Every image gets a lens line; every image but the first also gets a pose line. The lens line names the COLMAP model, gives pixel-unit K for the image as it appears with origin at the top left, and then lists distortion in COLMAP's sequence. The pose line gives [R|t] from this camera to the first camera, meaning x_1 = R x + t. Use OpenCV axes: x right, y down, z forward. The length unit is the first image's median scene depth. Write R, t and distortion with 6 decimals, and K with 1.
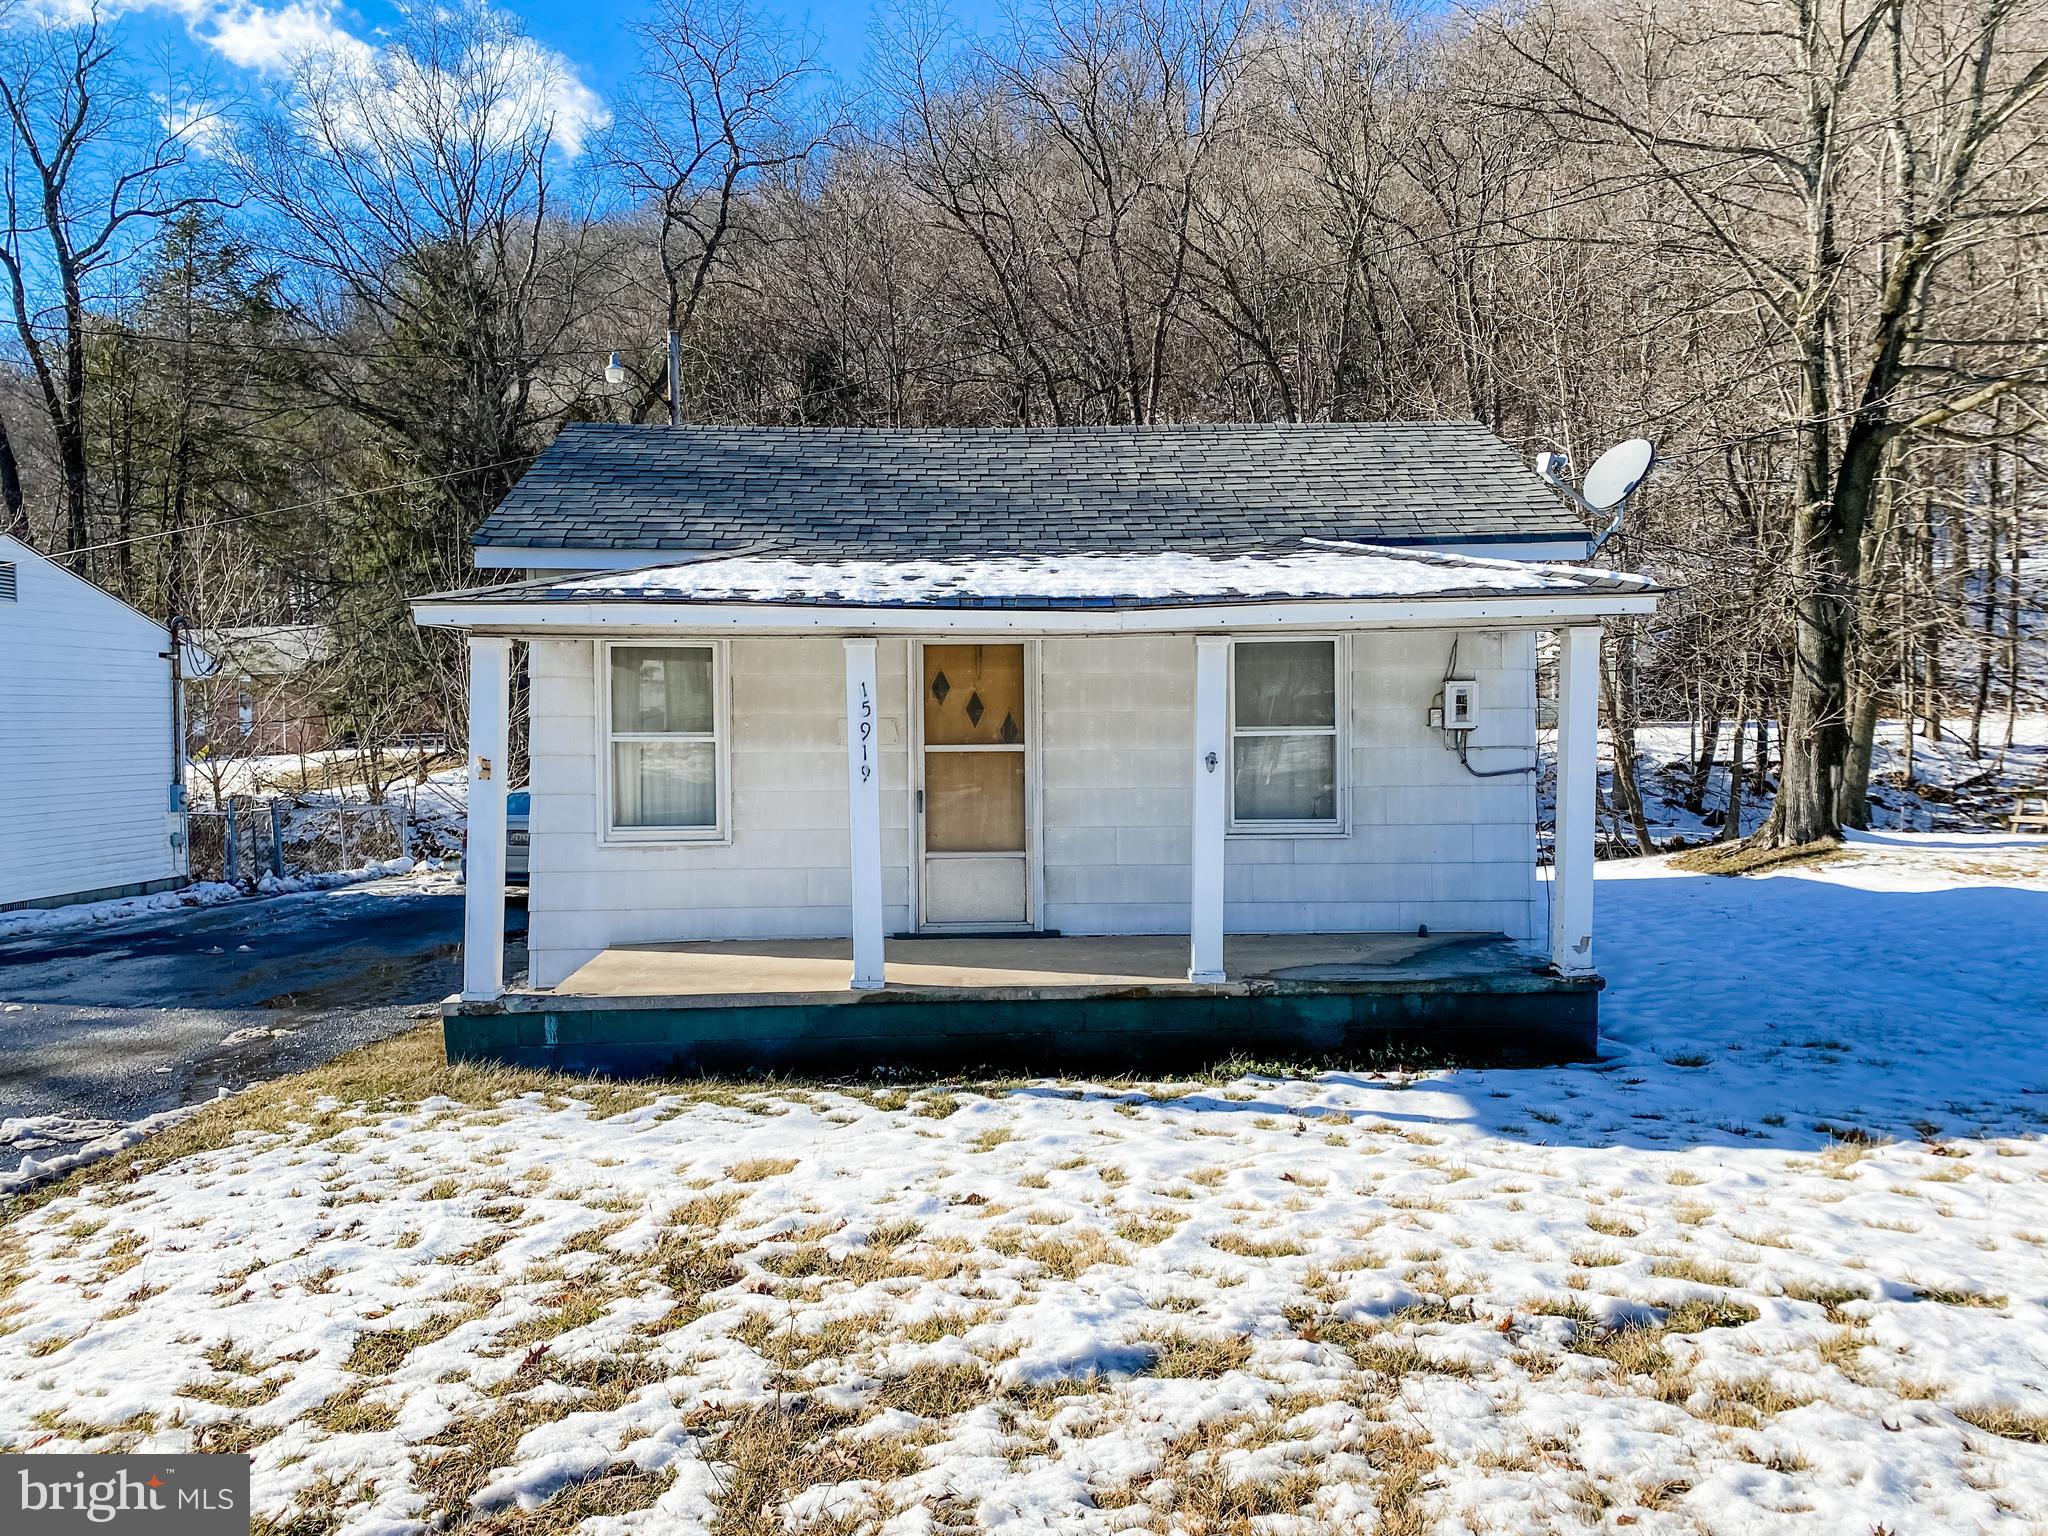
lens RADIAL K [[1570.2, 0, 1024.0], [0, 1570.2, 768.0], [0, 0, 1]] dist [0.011185, 0.005304]
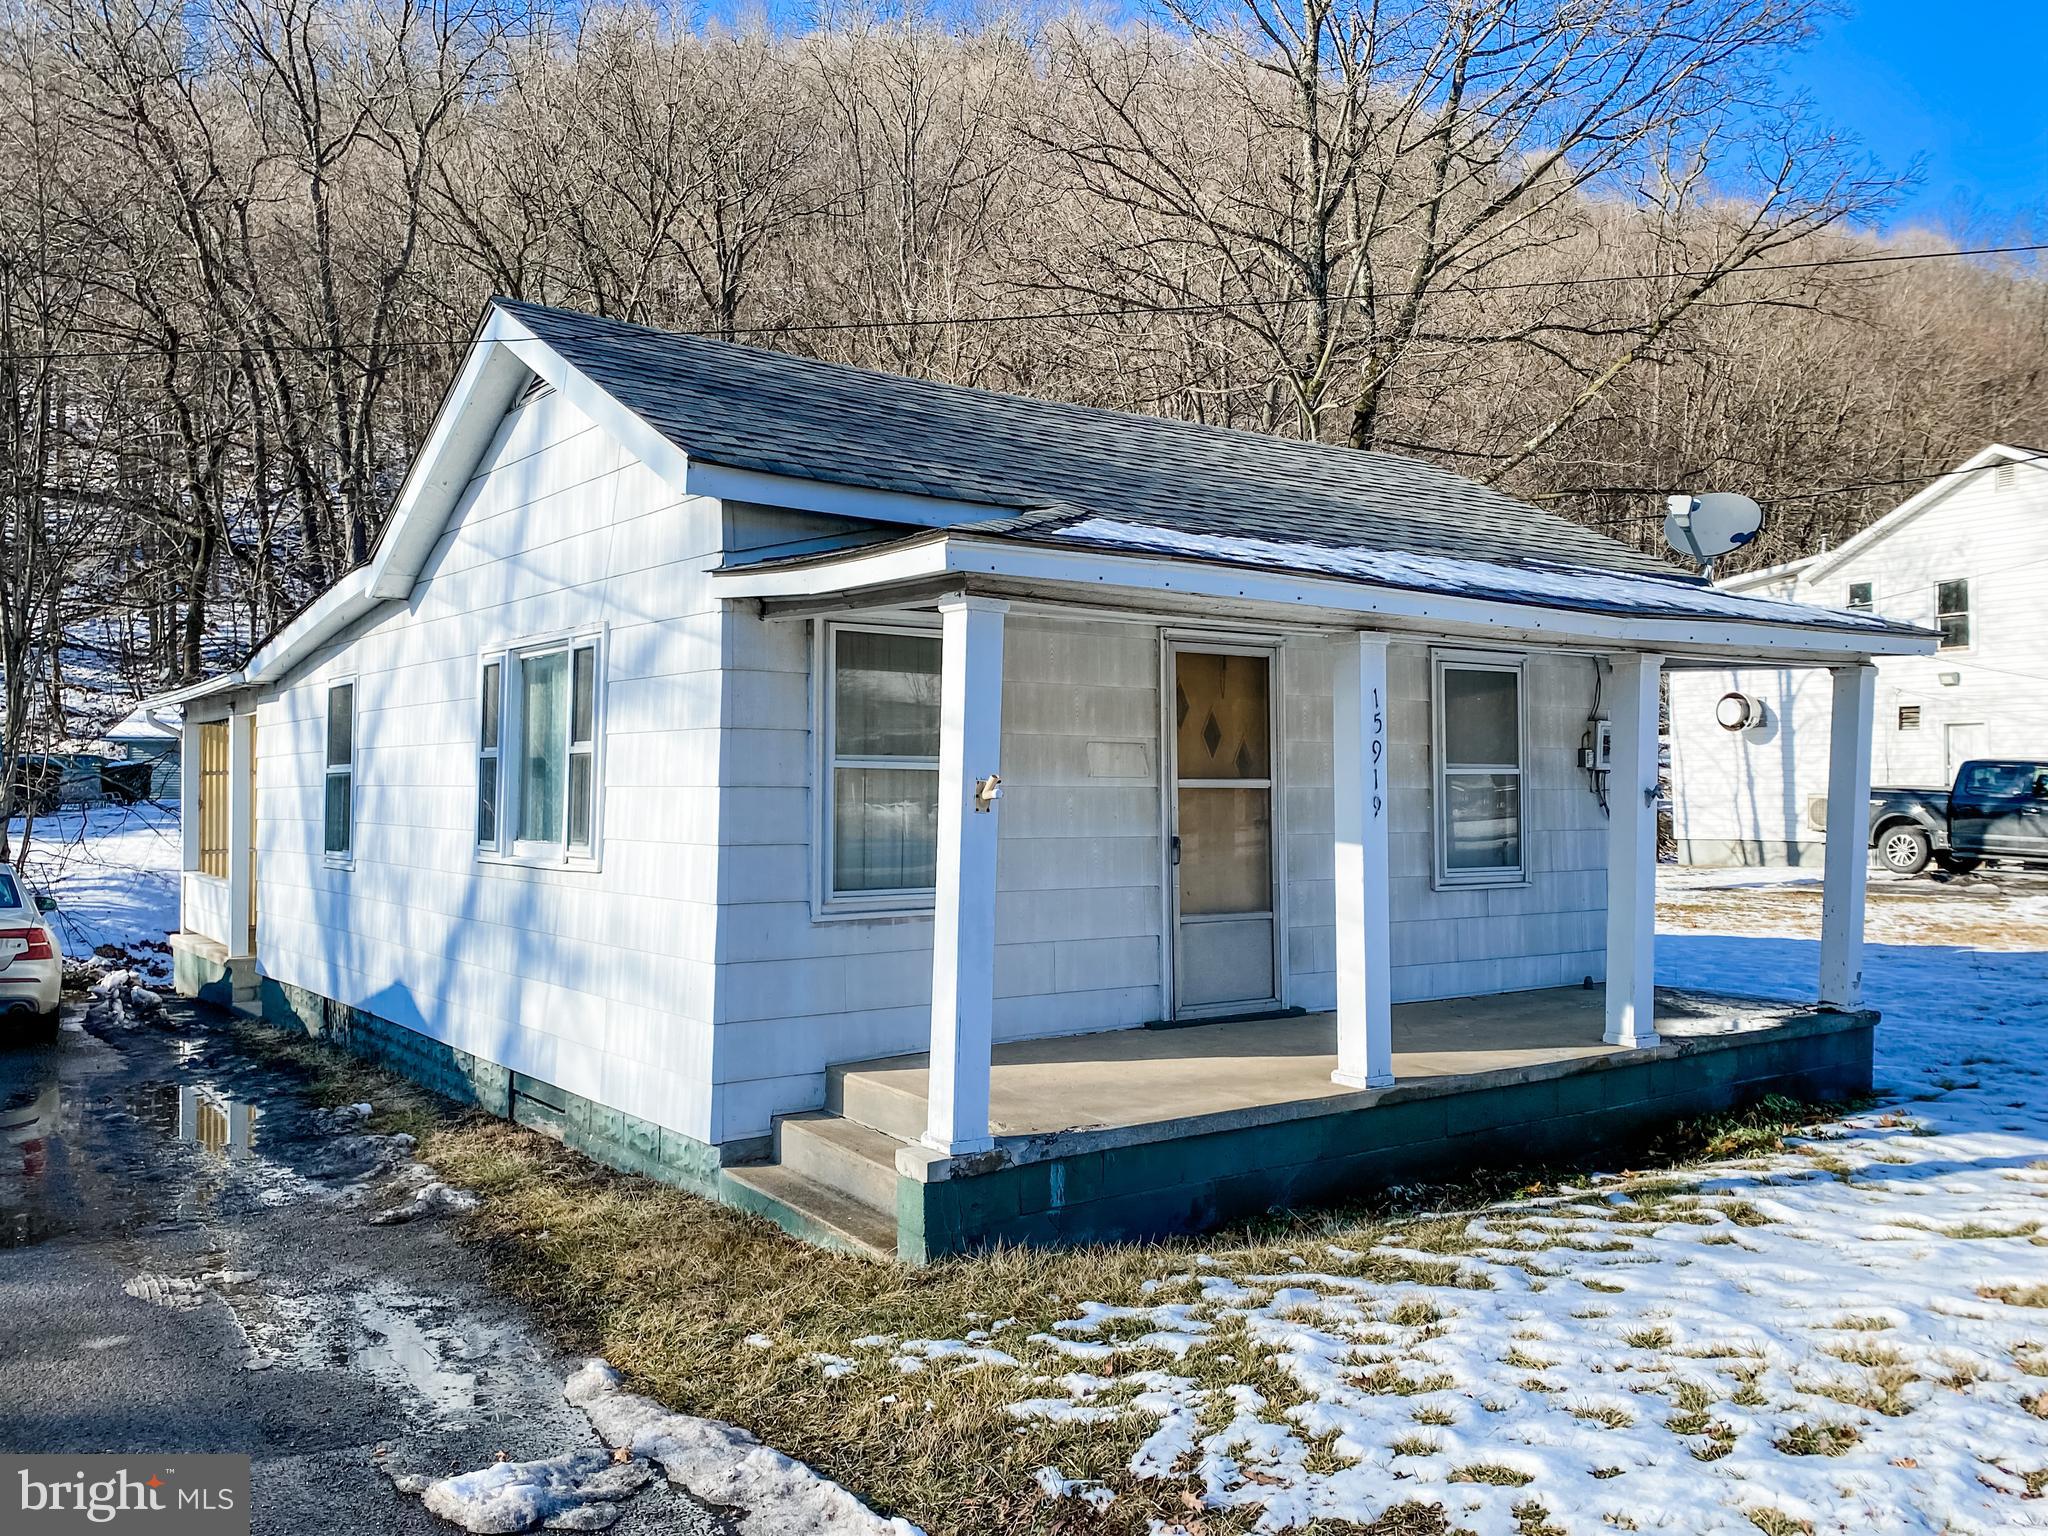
lens RADIAL K [[1705.3, 0, 1024.0], [0, 1705.3, 768.0], [0, 0, 1]] dist [-0.002526, -0.001585]
pose [[0.843063, 0.016909, 0.537549, -0.592875], [0.009341, 0.998894, -0.046072, 0.018582], [-0.537734, 0.043863, 0.841973, 0.325131]]
